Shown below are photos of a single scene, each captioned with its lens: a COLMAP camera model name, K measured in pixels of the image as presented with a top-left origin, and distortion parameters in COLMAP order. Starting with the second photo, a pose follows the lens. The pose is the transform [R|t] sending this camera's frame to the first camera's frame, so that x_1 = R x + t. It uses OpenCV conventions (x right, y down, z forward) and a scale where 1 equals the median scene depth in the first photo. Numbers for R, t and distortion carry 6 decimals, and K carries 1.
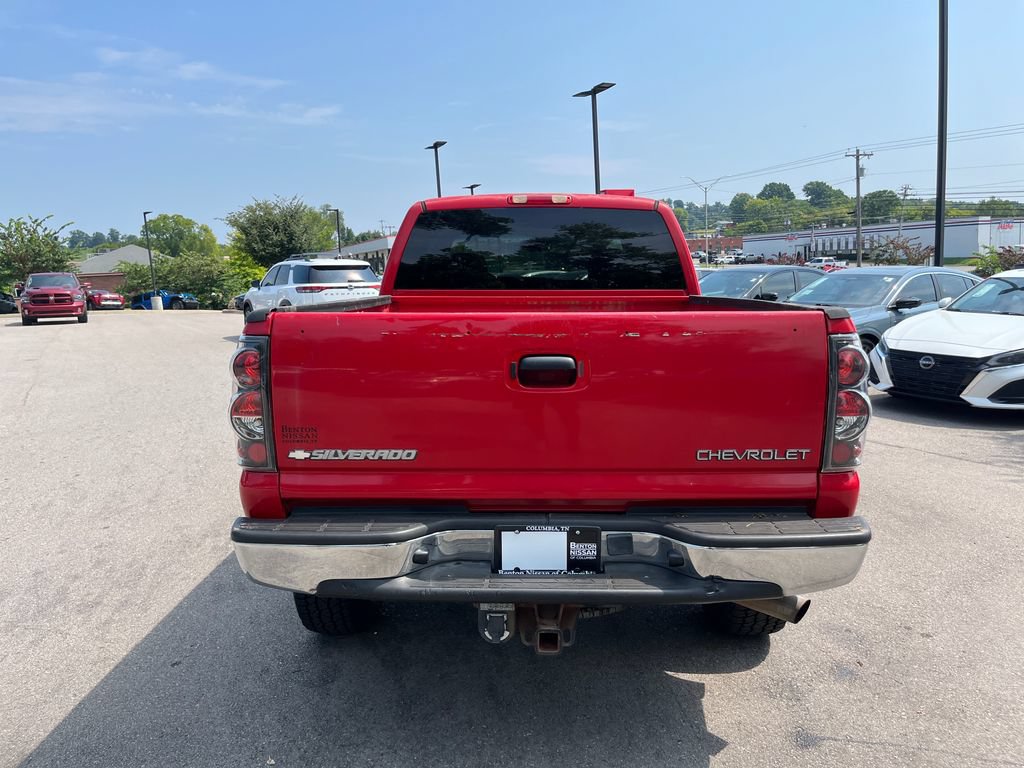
lens RADIAL K [[782.2, 0, 521.6], [0, 782.2, 378.8], [0, 0, 1]] dist [0.056321, -0.079912]
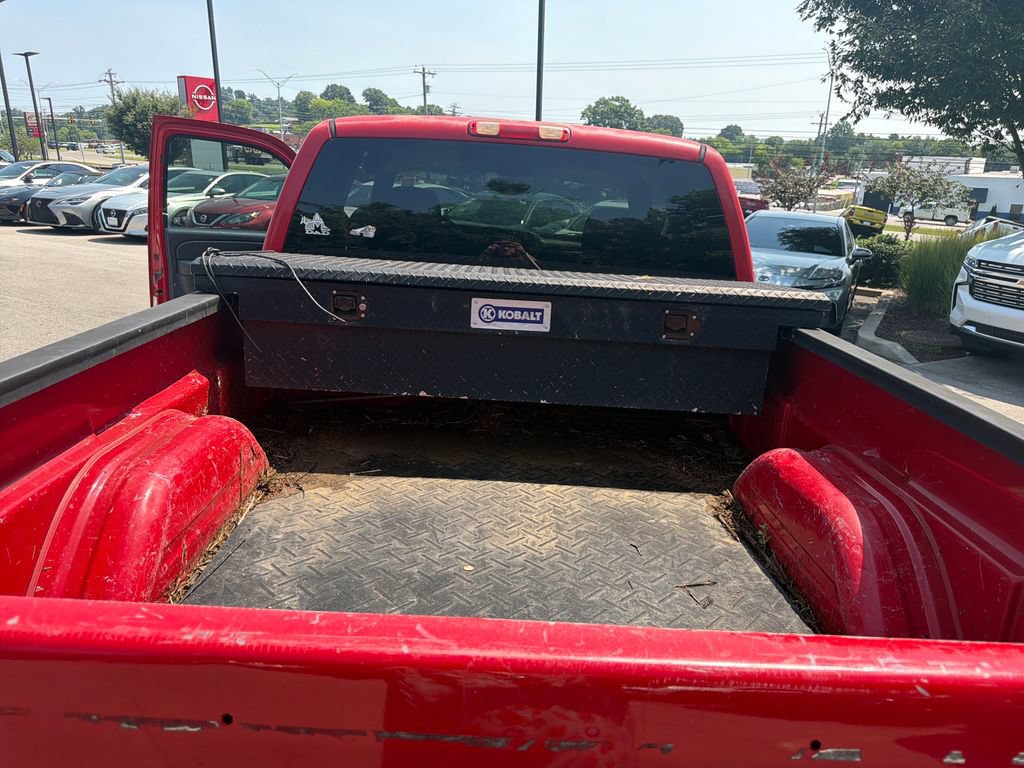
lens RADIAL K [[727.6, 0, 515.5], [0, 727.6, 384.5], [0, 0, 1]] dist [0.049958, -0.071166]
pose [[0.856223, -0.085262, 0.509521, -0.050444], [0.008006, 0.988358, 0.151936, -0.003529], [-0.516544, -0.126012, 0.846938, -0.008989]]
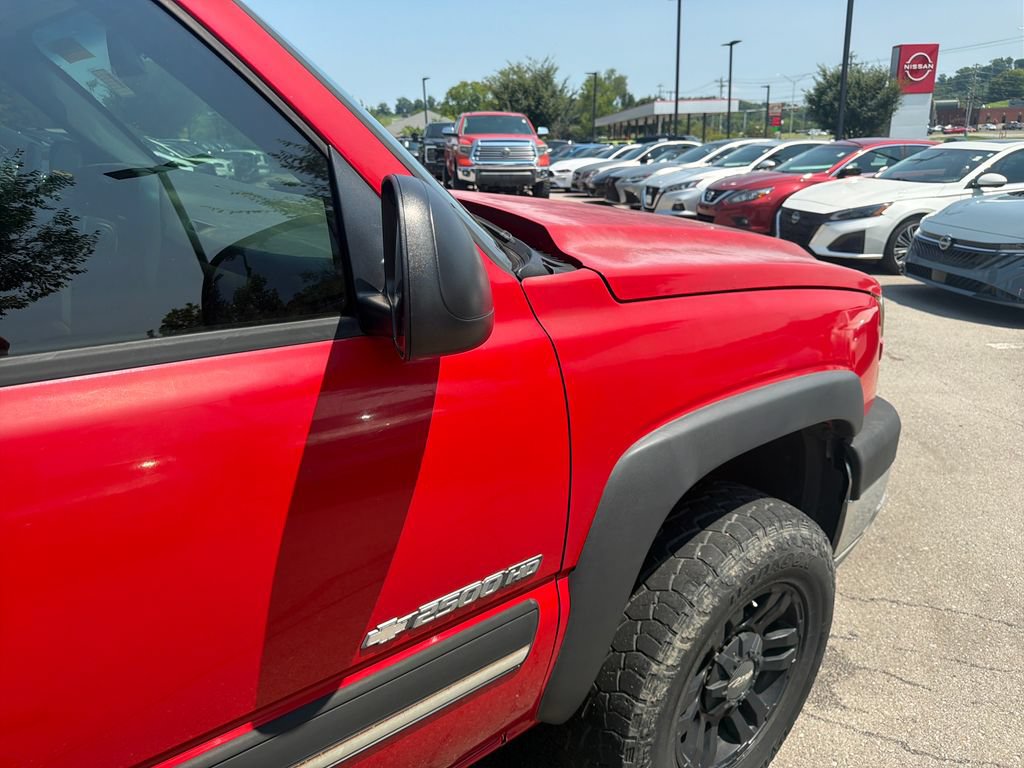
lens RADIAL K [[727.6, 0, 508.4], [0, 727.6, 381.5], [0, 0, 1]] dist [0.049958, -0.071166]
pose [[0.928685, 0.133217, -0.346118, 0.046363], [-0.067520, 0.978395, 0.195409, -0.008709], [0.364672, -0.158103, 0.917615, 0.061034]]
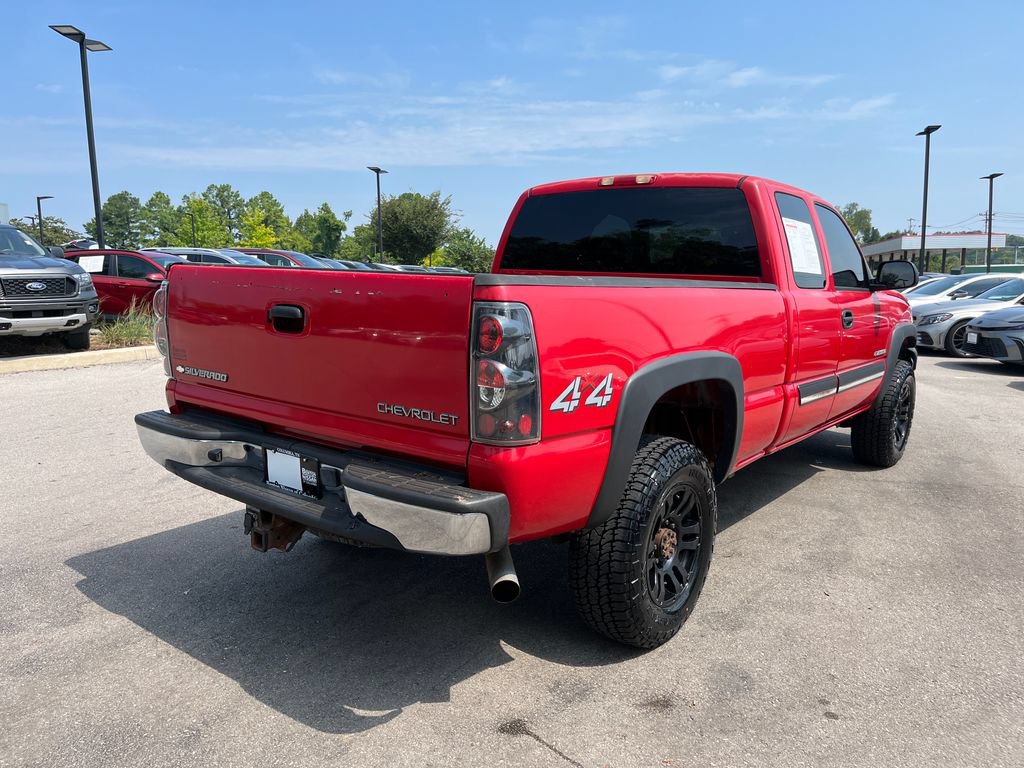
lens RADIAL K [[782.2, 0, 505.4], [0, 782.2, 389.7], [0, 0, 1]] dist [0.056321, -0.079912]
pose [[0.790032, 0.117883, -0.601625, 0.065010], [-0.111251, 0.992613, 0.048403, 0.000134], [0.602887, 0.028691, 0.797310, 0.015875]]
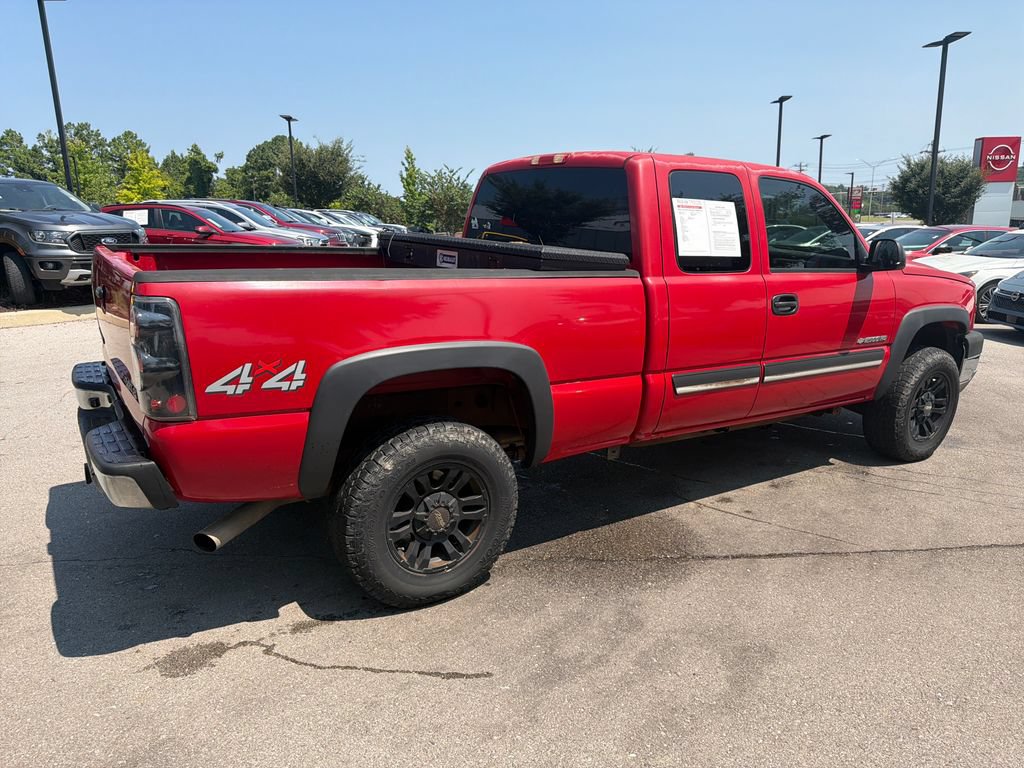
lens RADIAL K [[727.6, 0, 502.2], [0, 727.6, 392.5], [0, 0, 1]] dist [0.049958, -0.071166]
pose [[0.886644, 0.137349, -0.441586, 0.036174], [-0.093079, 0.988338, 0.120518, 0.005534], [0.452989, -0.065754, 0.889088, -0.051420]]
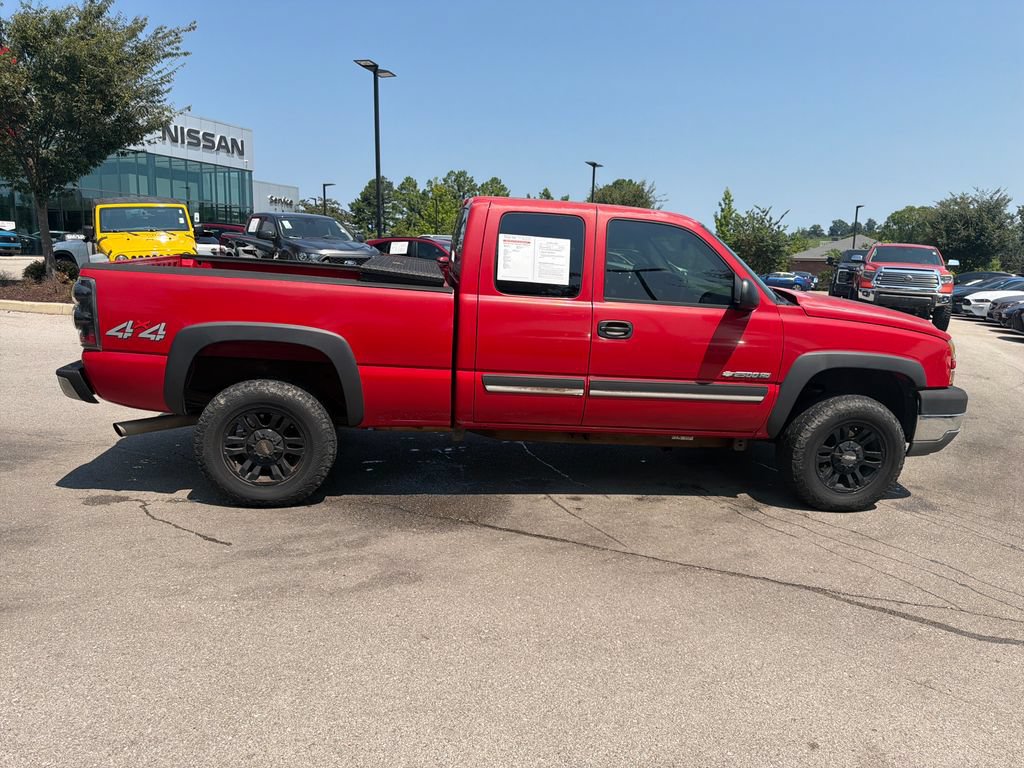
lens RADIAL K [[727.6, 0, 495.5], [0, 727.6, 378.3], [0, 0, 1]] dist [0.049958, -0.071166]
pose [[0.585778, 0.189938, -0.787901, 0.109967], [-0.168792, 0.979425, 0.110618, -0.000242], [0.792700, 0.068194, 0.605785, -0.025065]]
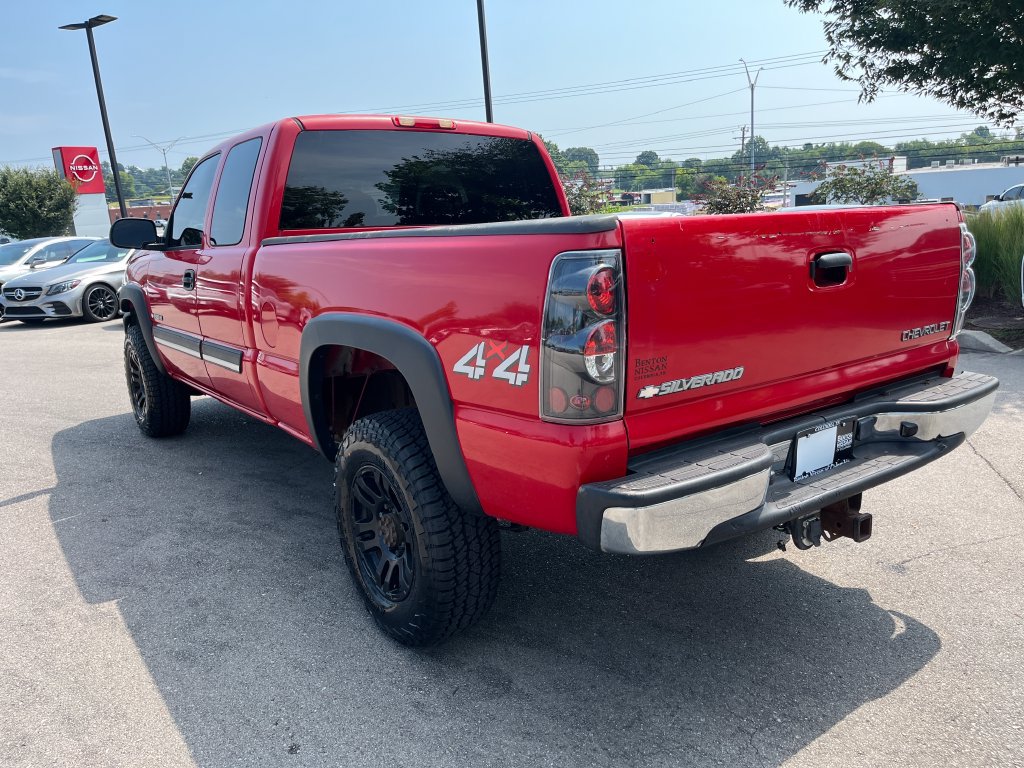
lens RADIAL K [[782.2, 0, 522.7], [0, 782.2, 380.8], [0, 0, 1]] dist [0.056321, -0.079912]
pose [[0.792321, -0.146369, 0.592287, -0.057032], [0.121049, 0.989210, 0.082528, 0.000012], [-0.597976, 0.006308, 0.801490, 0.026999]]
